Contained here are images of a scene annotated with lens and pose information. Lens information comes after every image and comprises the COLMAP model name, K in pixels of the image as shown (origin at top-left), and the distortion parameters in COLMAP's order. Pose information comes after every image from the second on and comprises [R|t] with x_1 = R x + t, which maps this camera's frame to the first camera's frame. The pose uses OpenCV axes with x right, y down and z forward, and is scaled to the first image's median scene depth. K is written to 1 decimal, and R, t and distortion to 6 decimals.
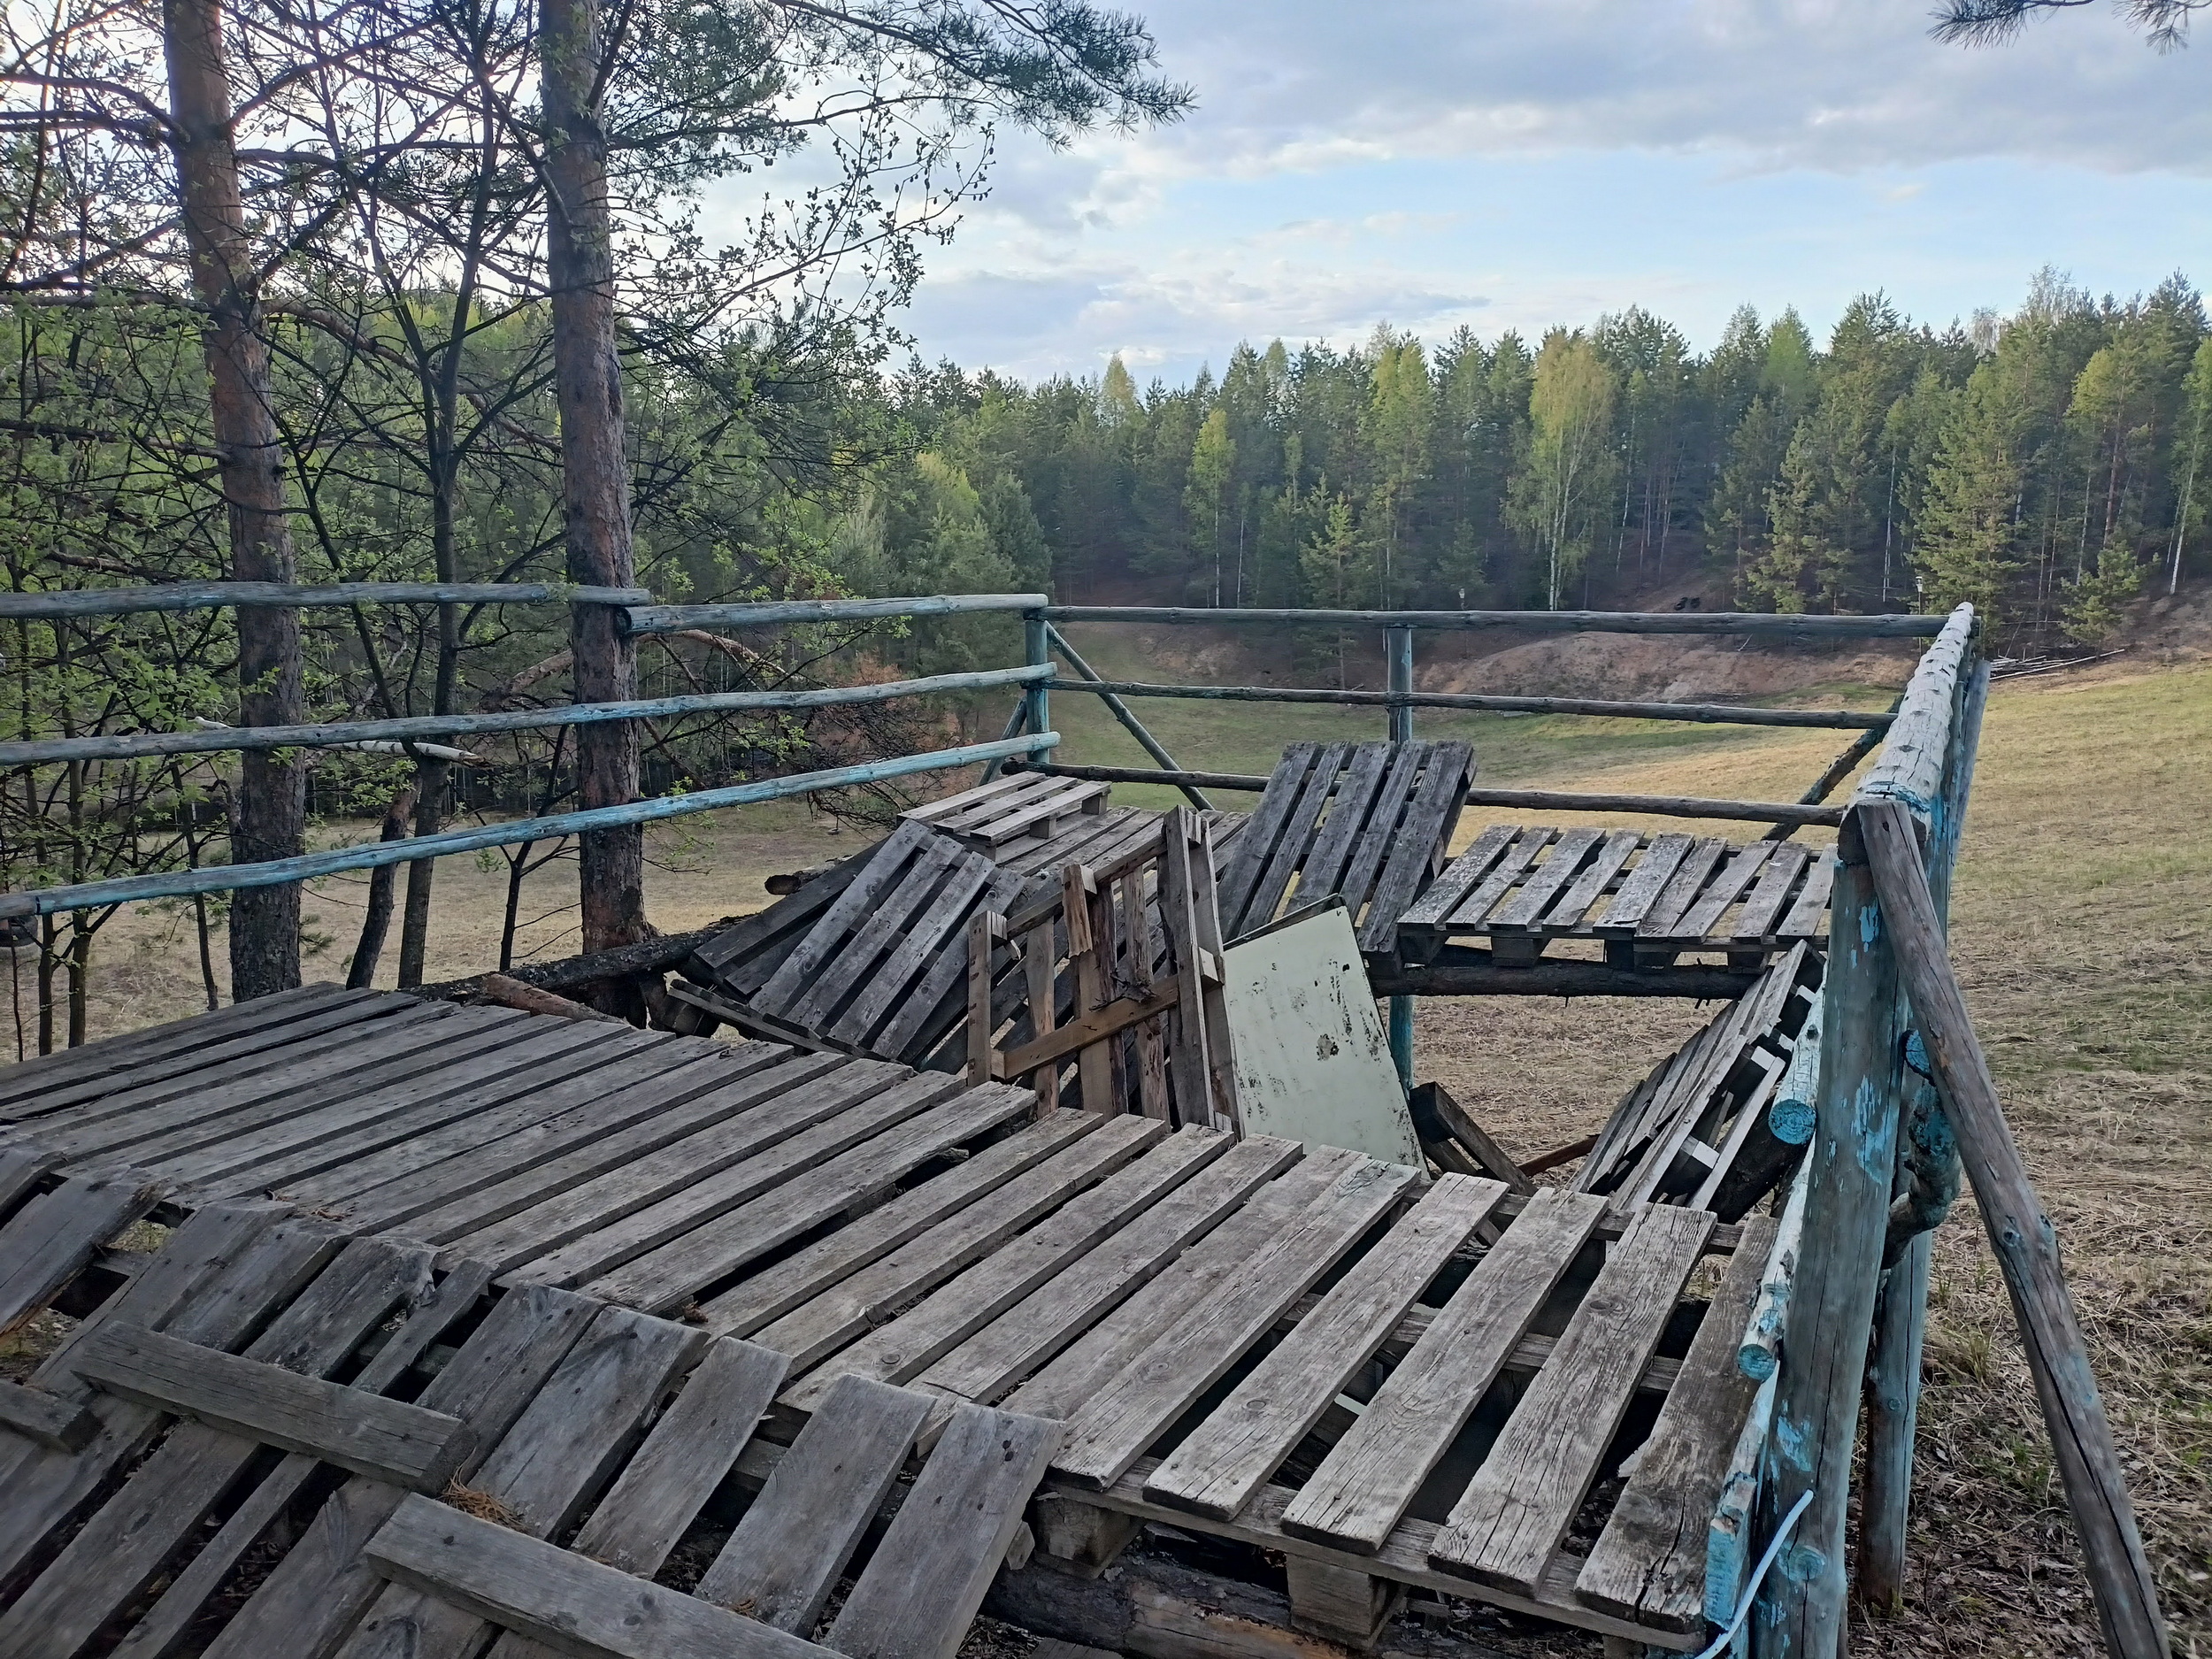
lens RADIAL K [[1605.1, 0, 1107.1], [0, 1605.1, 839.0], [0, 0, 1]] dist [0.081557, -0.114362]
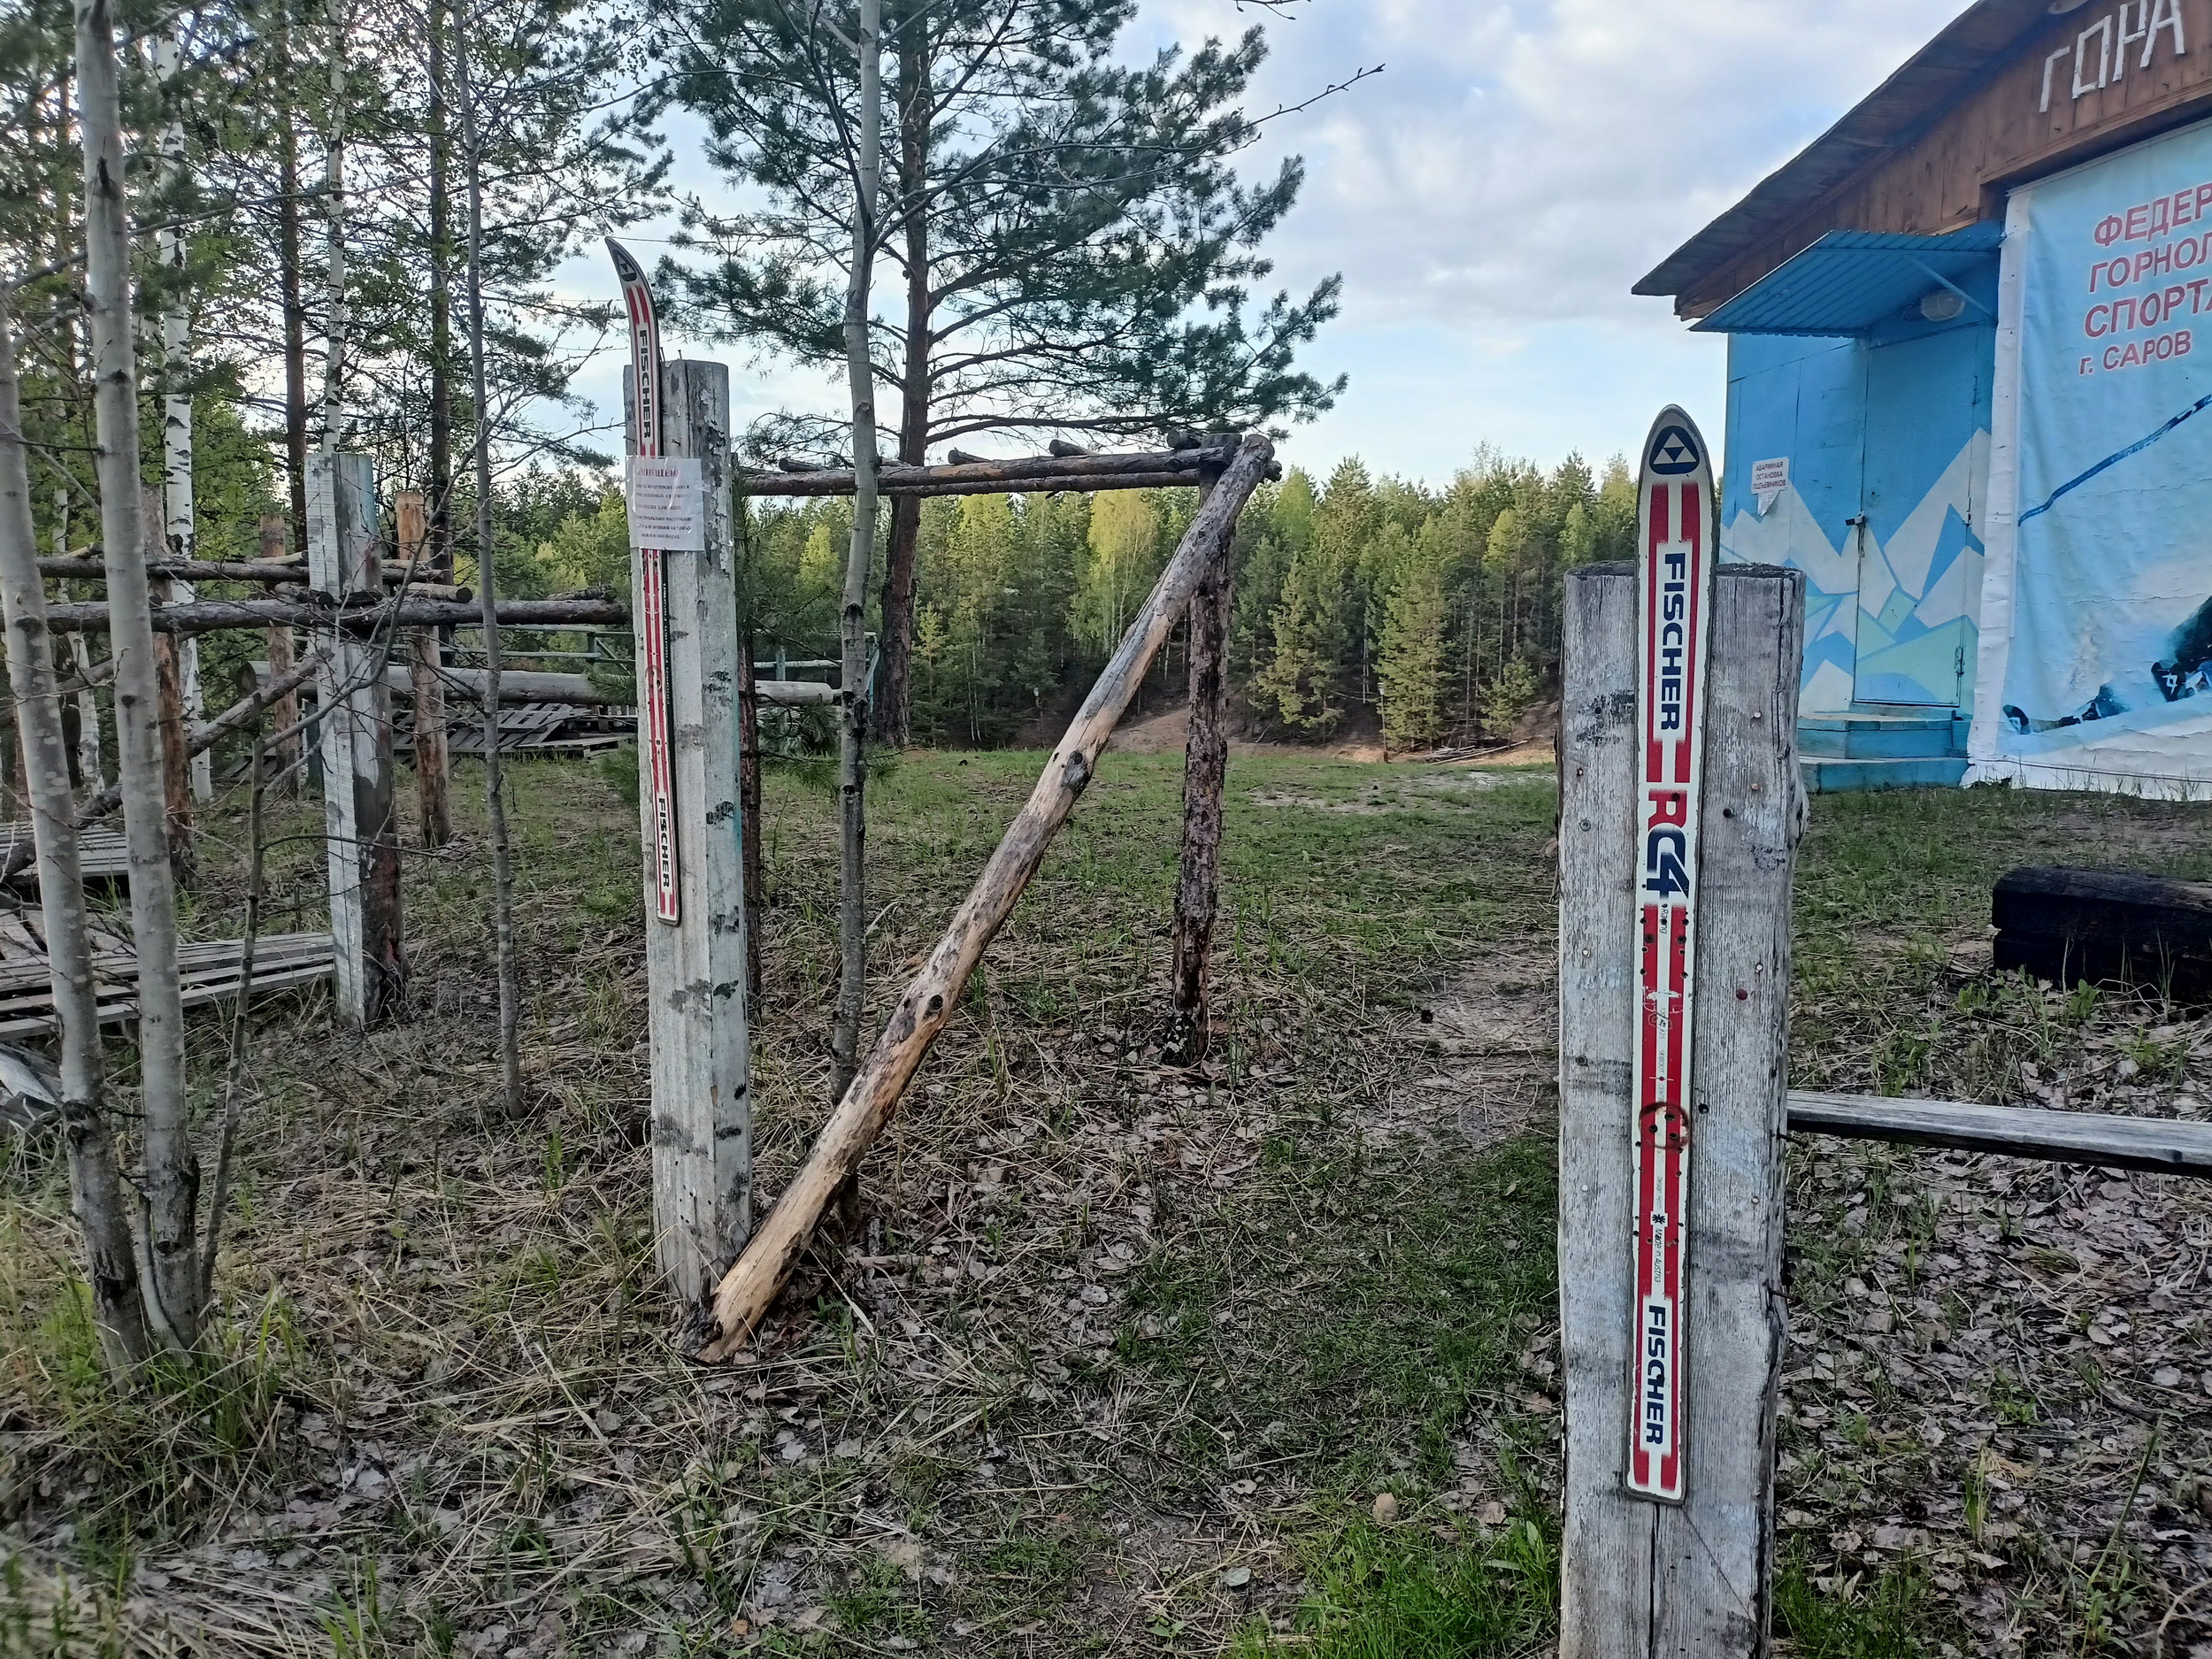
lens RADIAL K [[1605.1, 0, 1107.1], [0, 1605.1, 839.0], [0, 0, 1]] dist [0.081557, -0.114362]
pose [[0.975210, -0.004969, 0.221227, 0.012484], [0.019540, 0.997776, -0.063727, 0.025067], [-0.220418, 0.066470, 0.973138, -0.114097]]
